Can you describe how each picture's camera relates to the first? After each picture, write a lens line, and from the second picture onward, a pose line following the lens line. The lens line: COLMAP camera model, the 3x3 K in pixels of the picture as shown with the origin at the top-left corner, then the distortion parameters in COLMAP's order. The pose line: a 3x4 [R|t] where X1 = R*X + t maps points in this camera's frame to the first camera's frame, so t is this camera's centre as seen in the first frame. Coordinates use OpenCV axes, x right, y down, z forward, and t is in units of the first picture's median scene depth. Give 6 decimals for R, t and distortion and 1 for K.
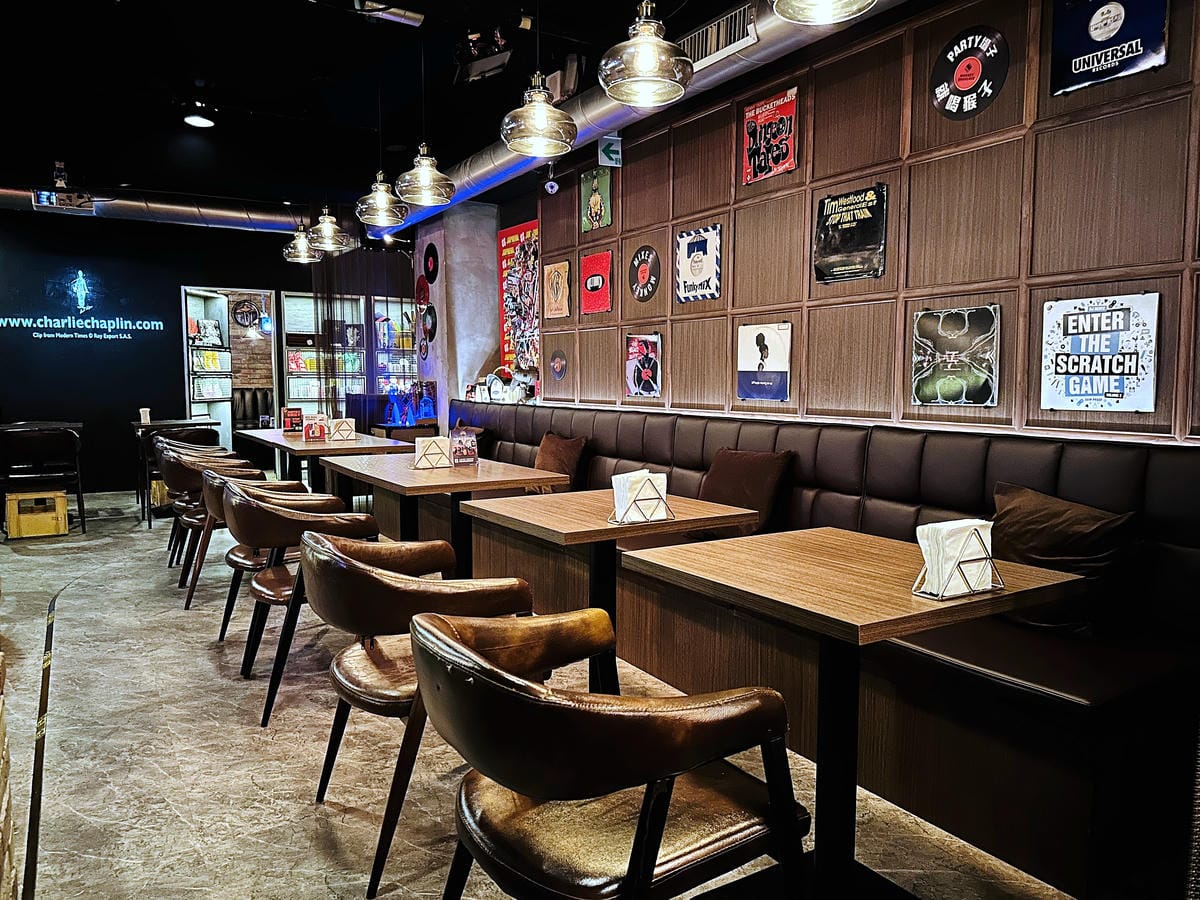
lens RADIAL K [[859.8, 0, 600.4], [0, 859.8, 452.2], [0, 0, 1]] dist [0.006007, -0.014374]
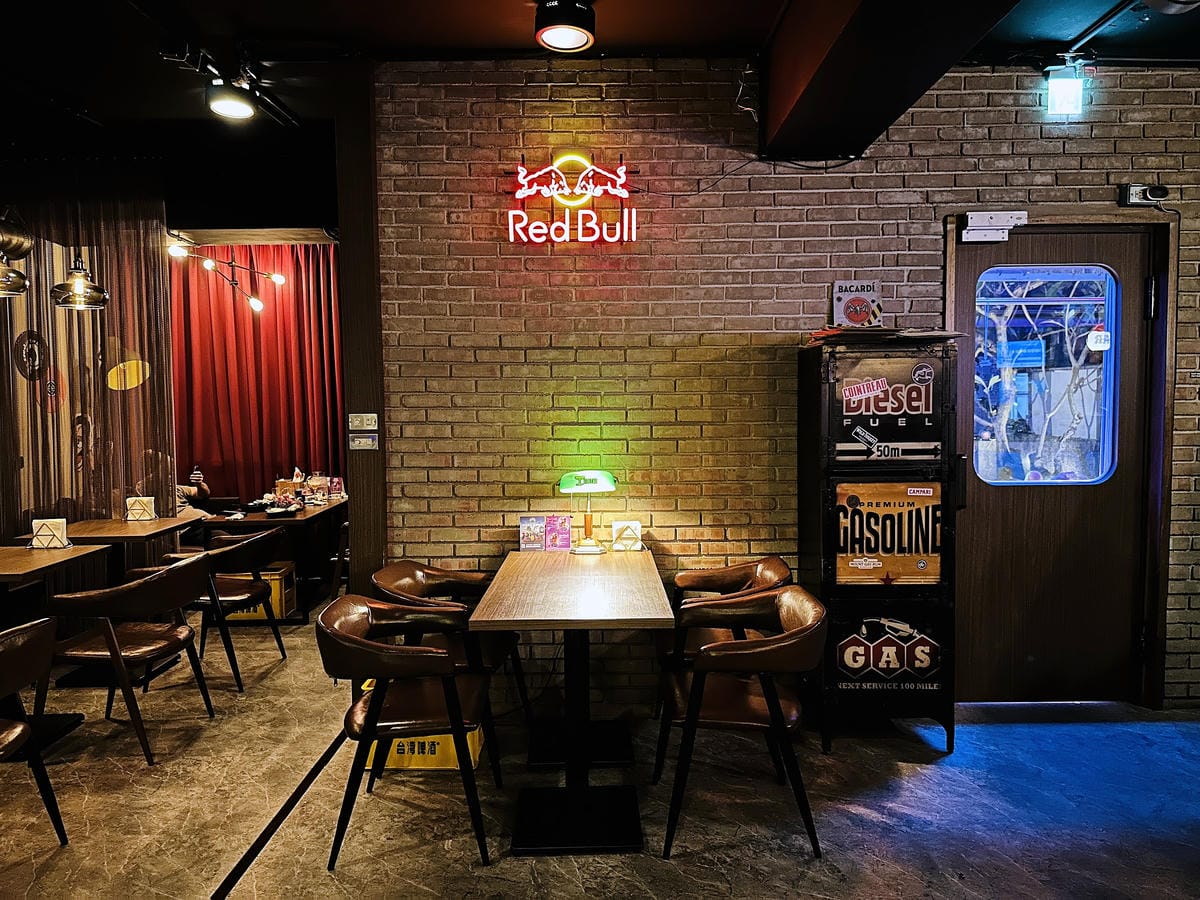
lens RADIAL K [[859.8, 0, 600.7], [0, 859.8, 450.1], [0, 0, 1]] dist [0.006007, -0.014374]
pose [[-0.852164, -0.022089, 0.522808, -1.723117], [0.052554, 0.990444, 0.127510, -0.269048], [-0.520629, 0.136135, -0.842860, 1.758386]]
